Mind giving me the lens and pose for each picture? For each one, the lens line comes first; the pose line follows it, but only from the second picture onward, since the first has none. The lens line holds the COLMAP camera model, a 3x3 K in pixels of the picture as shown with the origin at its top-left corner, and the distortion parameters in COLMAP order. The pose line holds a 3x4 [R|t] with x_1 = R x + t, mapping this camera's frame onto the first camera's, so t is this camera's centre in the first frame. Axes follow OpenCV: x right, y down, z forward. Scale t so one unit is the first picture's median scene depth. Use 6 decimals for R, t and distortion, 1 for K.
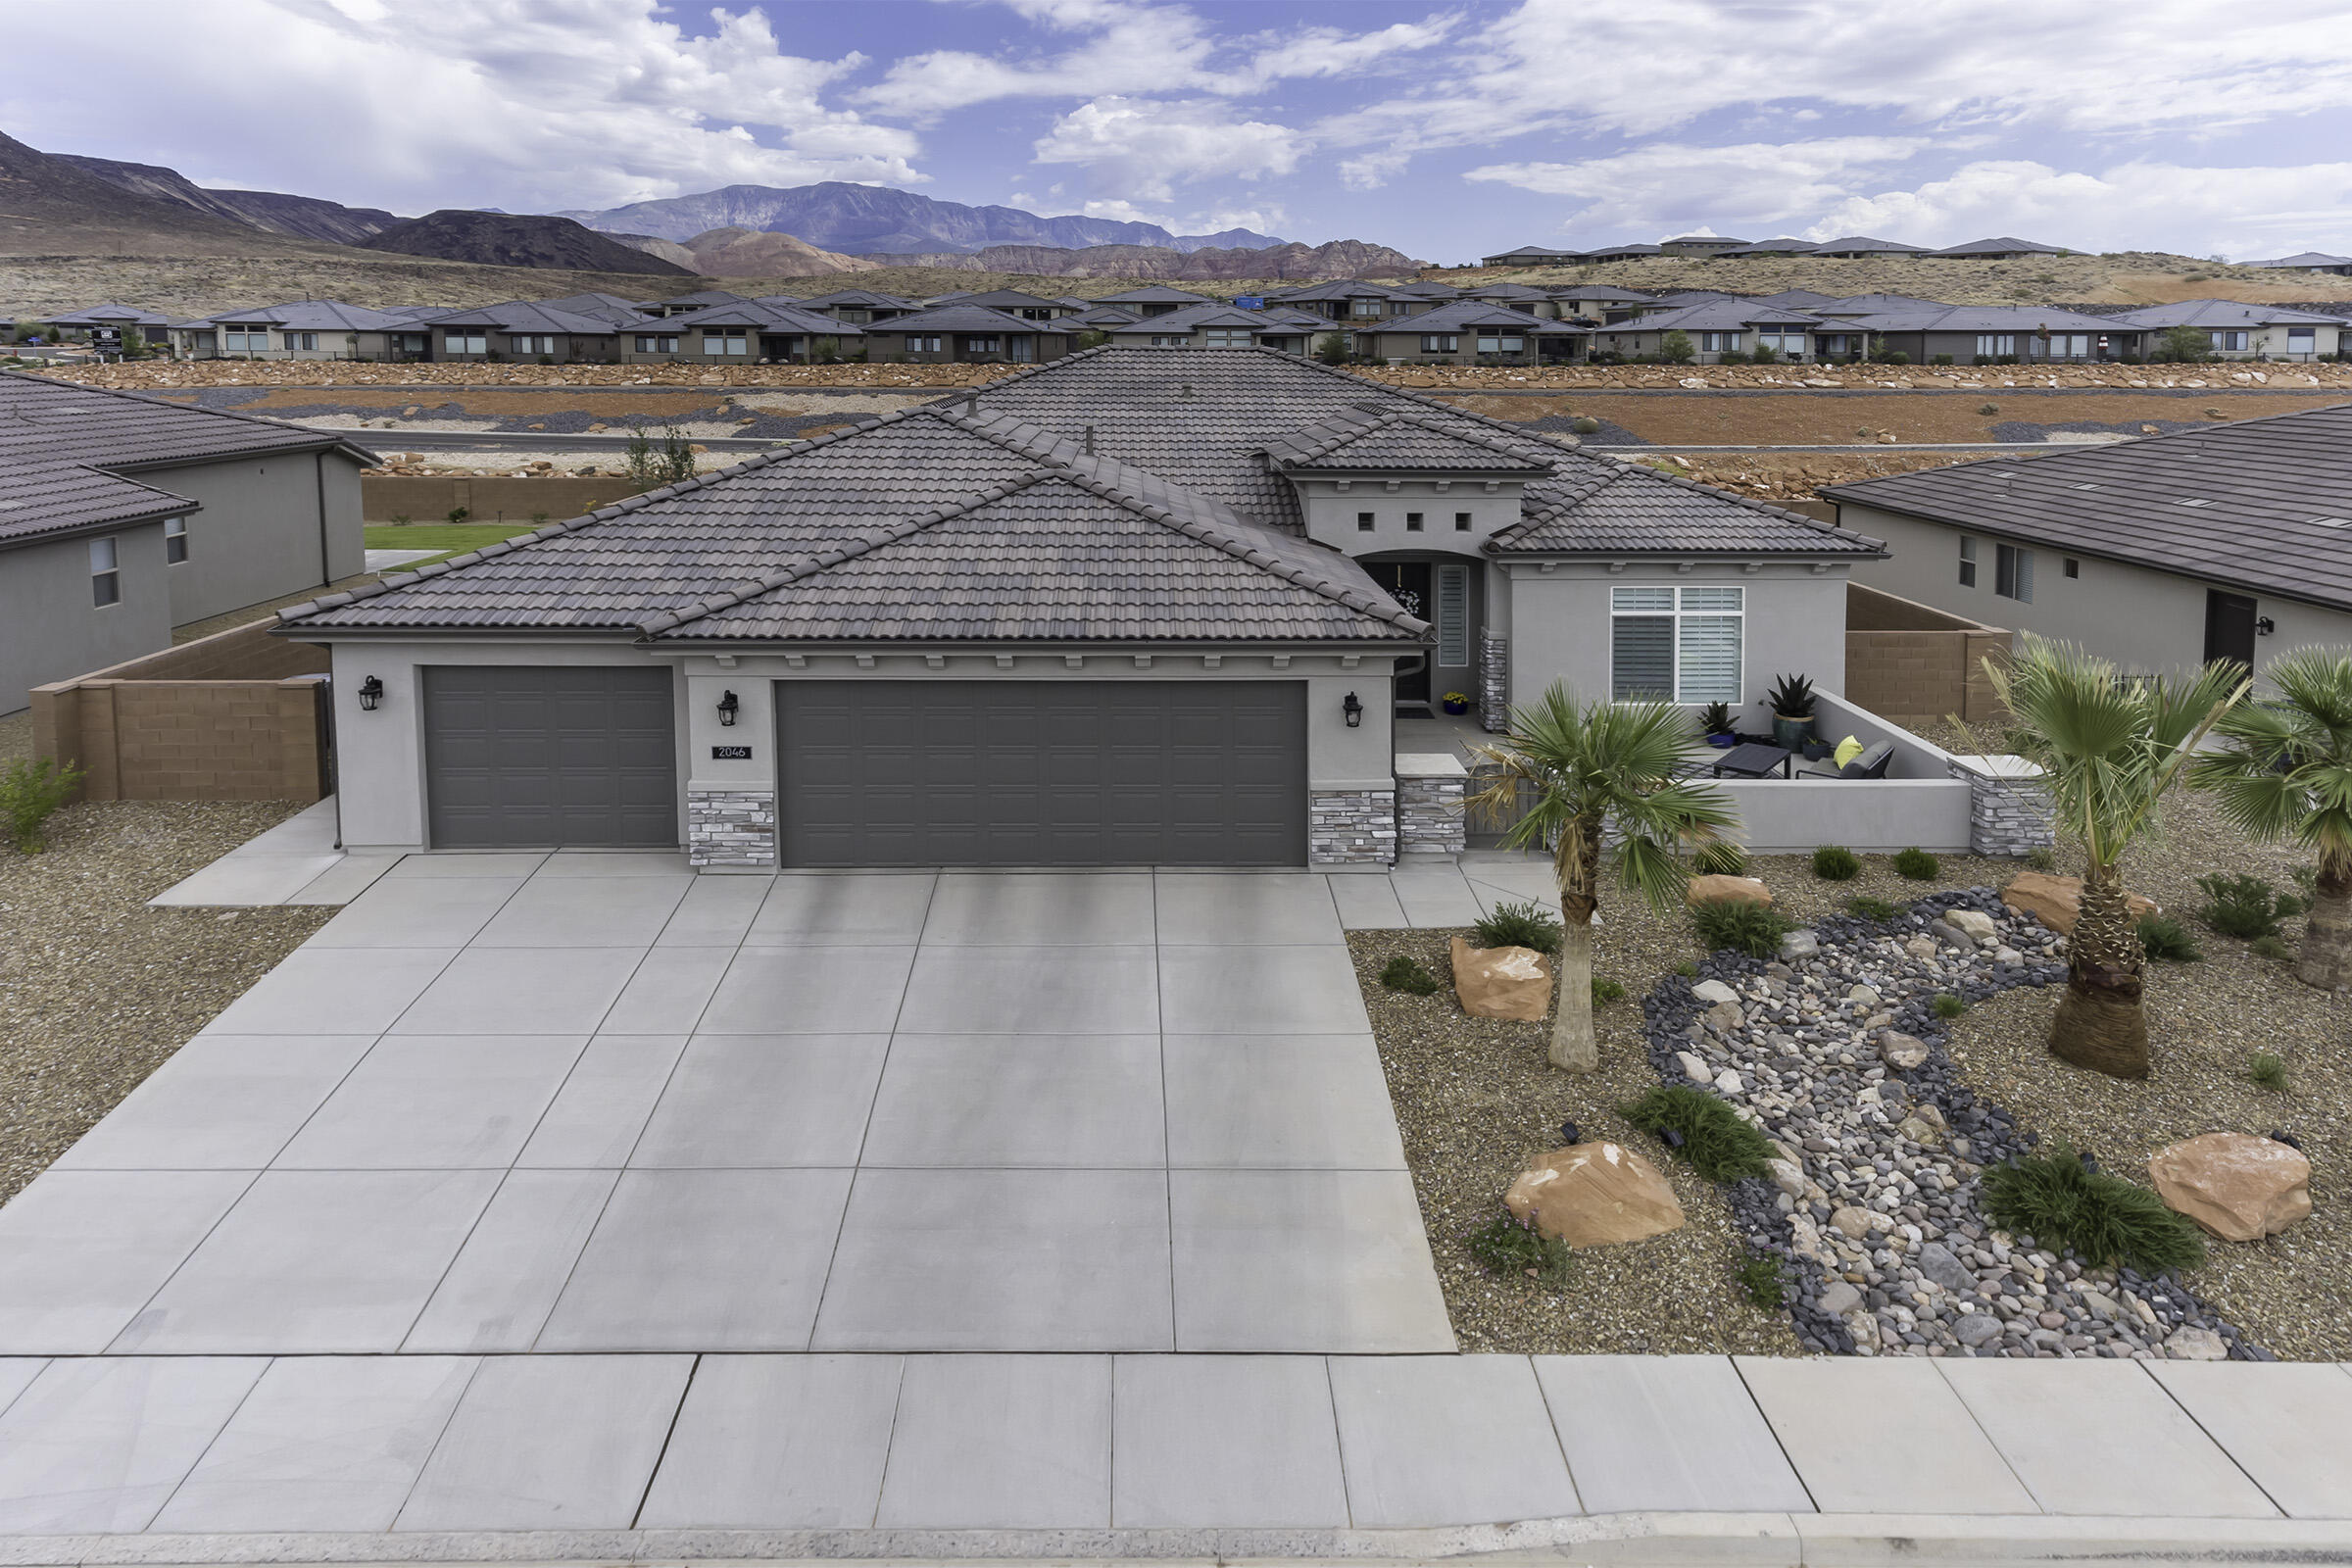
lens RADIAL K [[1538.0, 0, 1171.8], [0, 1538.0, 730.1], [0, 0, 1]] dist [0.015603, 0.004464]
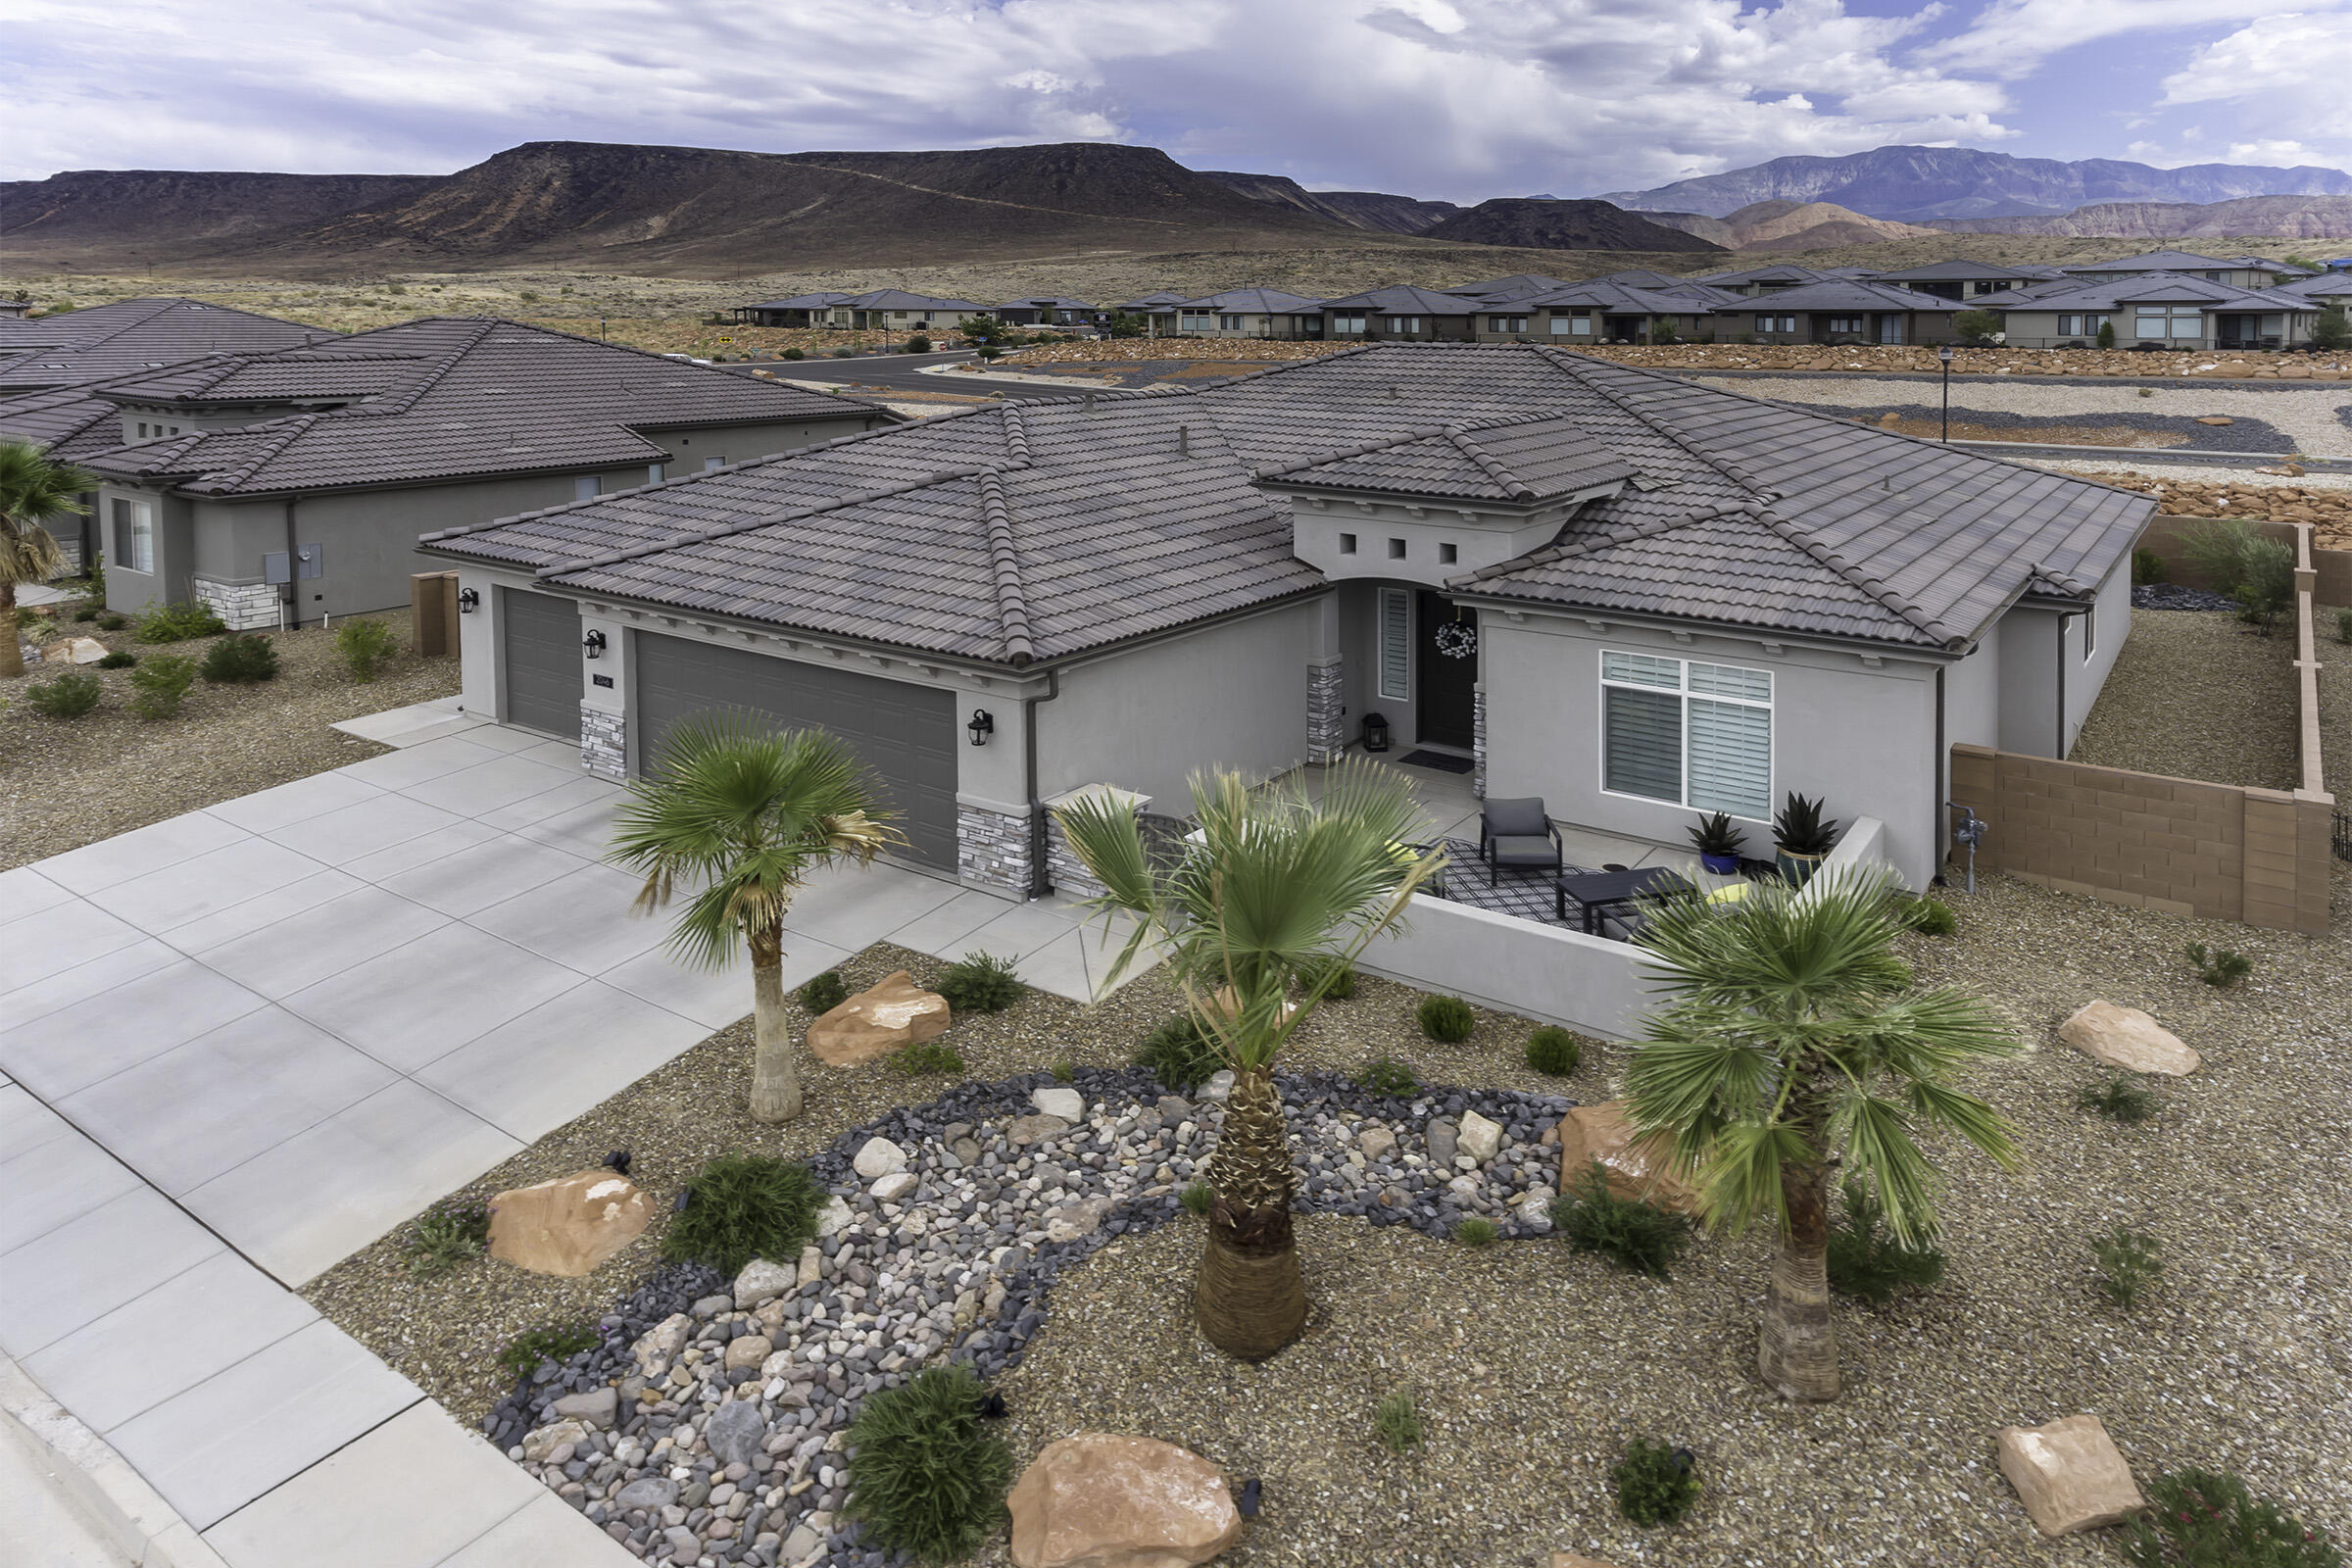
lens RADIAL K [[1488.0, 0, 1134.4], [0, 1488.0, 709.4], [0, 0, 1]] dist [0.023036, -0.003627]
pose [[0.795294, 0.155030, -0.586066, 0.104115], [-0.149177, 0.987068, 0.058672, -0.013297], [0.587583, 0.040766, 0.808136, 0.039965]]
